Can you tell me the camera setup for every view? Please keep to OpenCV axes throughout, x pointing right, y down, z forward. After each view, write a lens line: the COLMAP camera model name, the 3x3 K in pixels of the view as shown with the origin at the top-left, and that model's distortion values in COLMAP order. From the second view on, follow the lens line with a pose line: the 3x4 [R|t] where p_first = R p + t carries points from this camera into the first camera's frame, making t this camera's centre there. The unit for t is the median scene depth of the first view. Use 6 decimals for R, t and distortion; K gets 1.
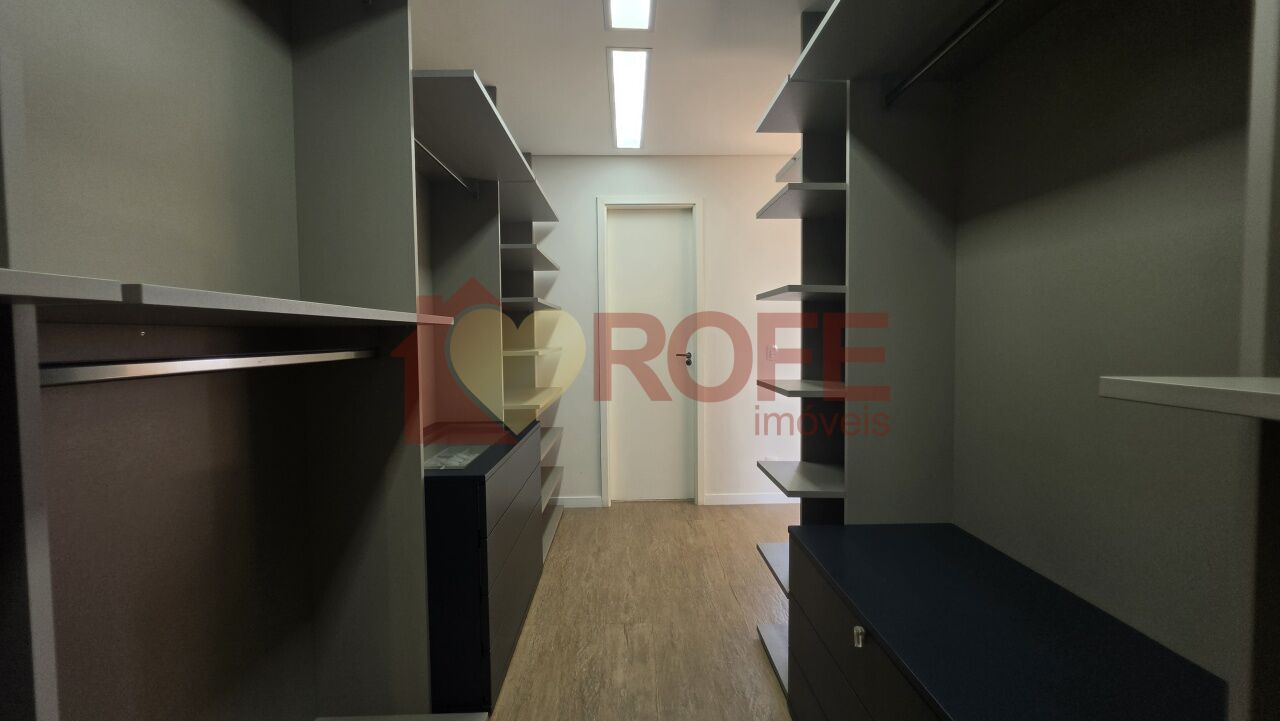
lens RADIAL K [[520.4, 0, 644.4], [0, 520.4, 354.3], [0, 0, 1]] dist [-0.001013, -0.000560]
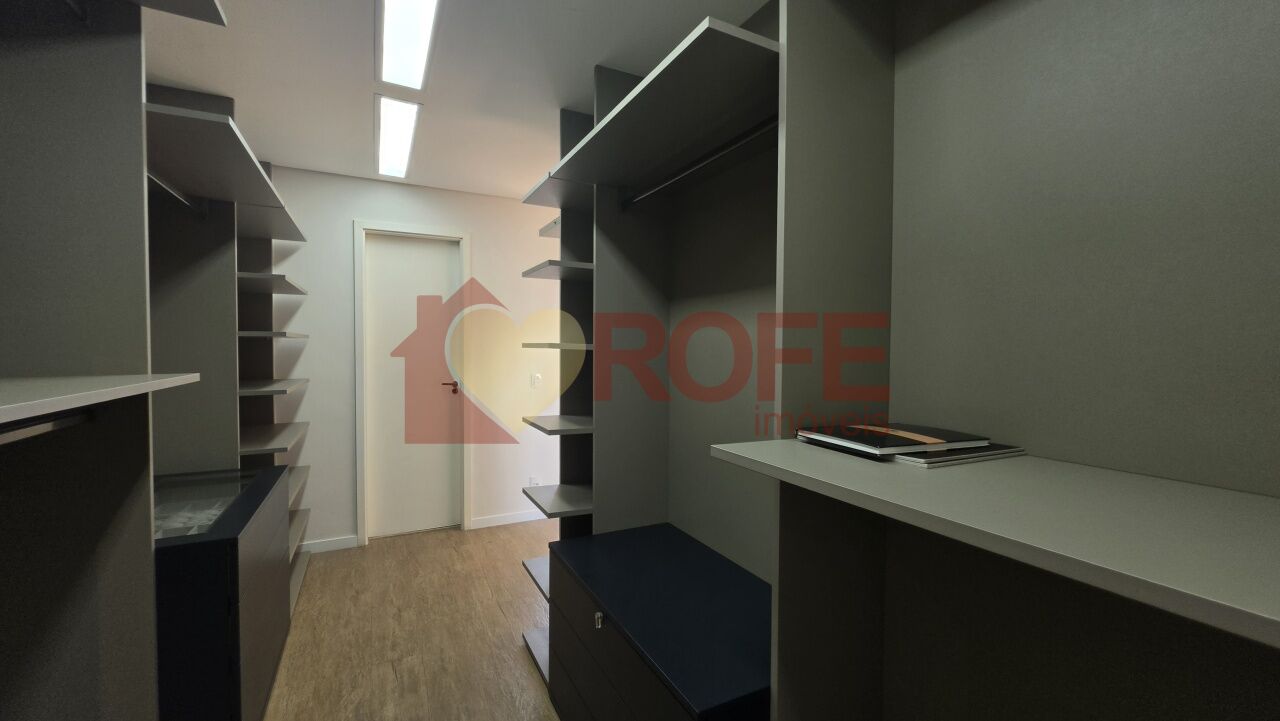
lens RADIAL K [[520.4, 0, 644.4], [0, 520.4, 354.3], [0, 0, 1]] dist [-0.001013, -0.000560]
pose [[0.902506, 0.004713, 0.430652, -0.030913], [0.003527, 0.999826, -0.018334, -0.057215], [-0.430663, 0.018065, 0.902332, -0.131013]]
